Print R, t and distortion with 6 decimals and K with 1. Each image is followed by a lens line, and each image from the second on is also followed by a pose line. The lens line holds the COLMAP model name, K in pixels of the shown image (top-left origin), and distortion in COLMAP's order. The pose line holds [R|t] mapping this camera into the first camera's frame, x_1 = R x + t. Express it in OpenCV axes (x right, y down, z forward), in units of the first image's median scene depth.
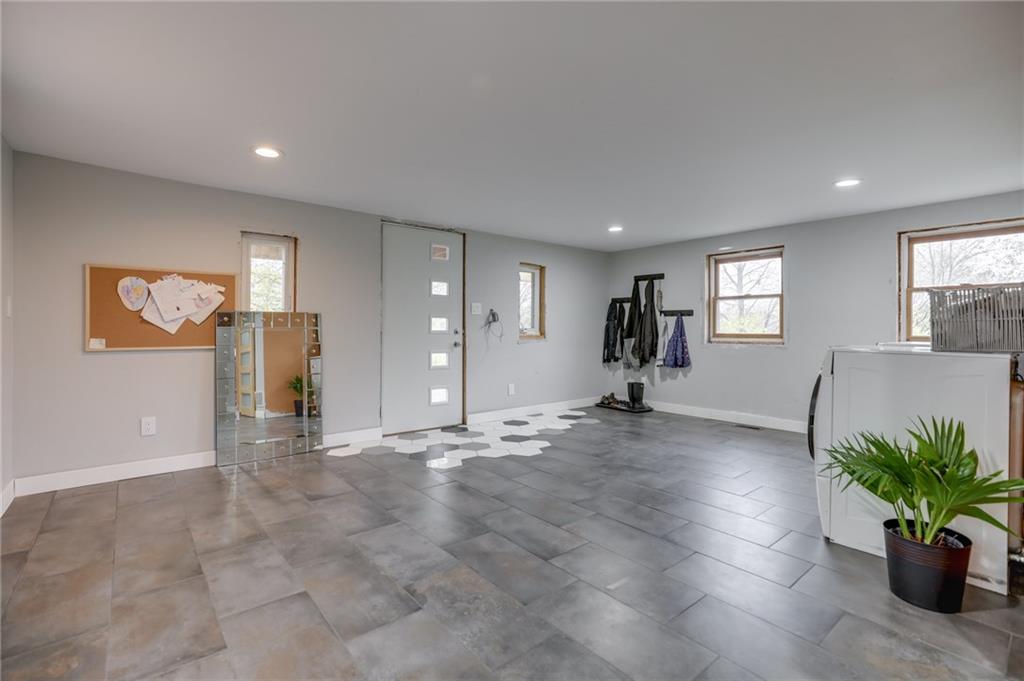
lens RADIAL K [[467.9, 0, 510.0], [0, 467.9, 331.8], [0, 0, 1]] dist [-0.002598, -0.000259]
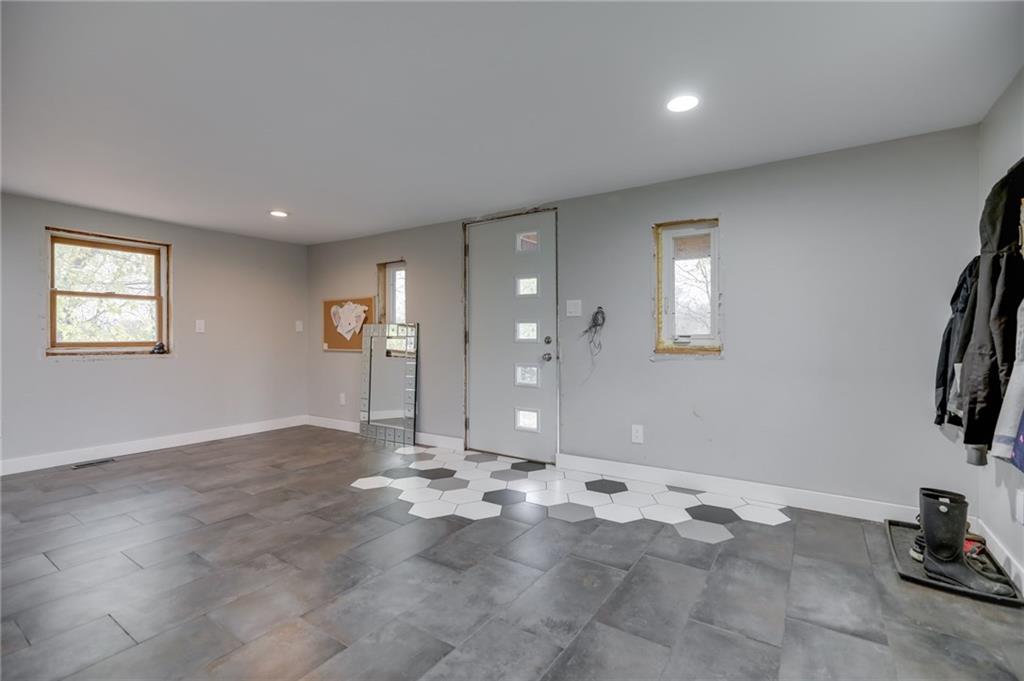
lens RADIAL K [[467.9, 0, 510.0], [0, 467.9, 331.8], [0, 0, 1]] dist [-0.002598, -0.000259]
pose [[0.281130, -0.015593, -0.959543, 0.616867], [-0.005949, 0.999820, -0.017990, 0.000143], [0.959651, 0.010766, 0.280986, 0.754457]]
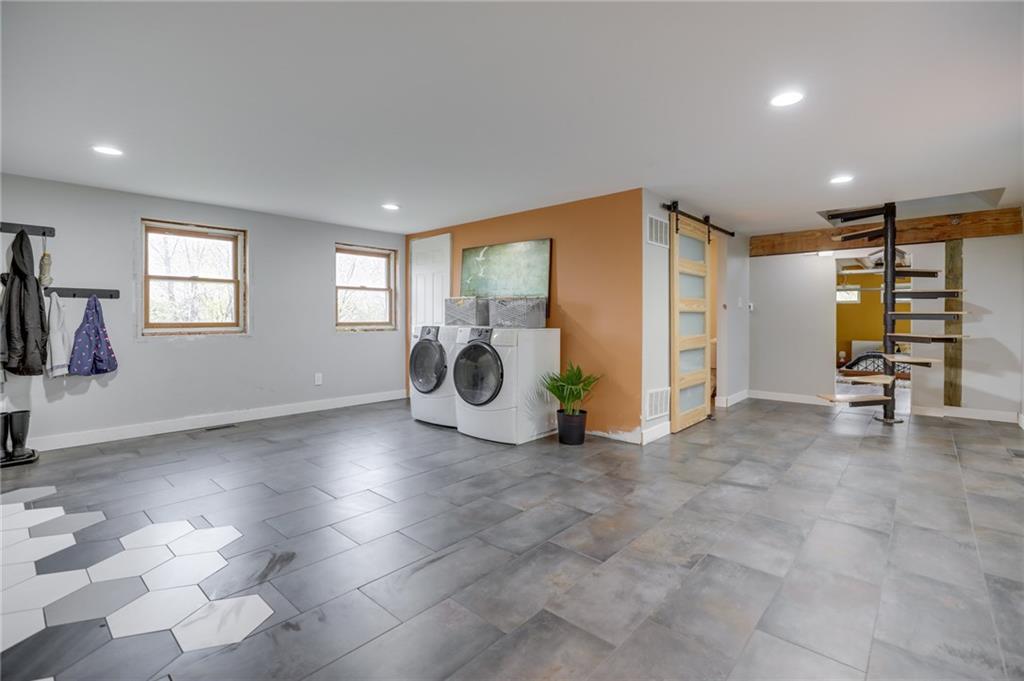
lens RADIAL K [[467.9, 0, 510.0], [0, 467.9, 331.8], [0, 0, 1]] dist [-0.002598, -0.000259]
pose [[-0.140266, -0.036878, 0.989427, -0.462136], [0.004329, 0.999274, 0.037858, -0.009539], [-0.990104, 0.009593, -0.140004, 0.599997]]
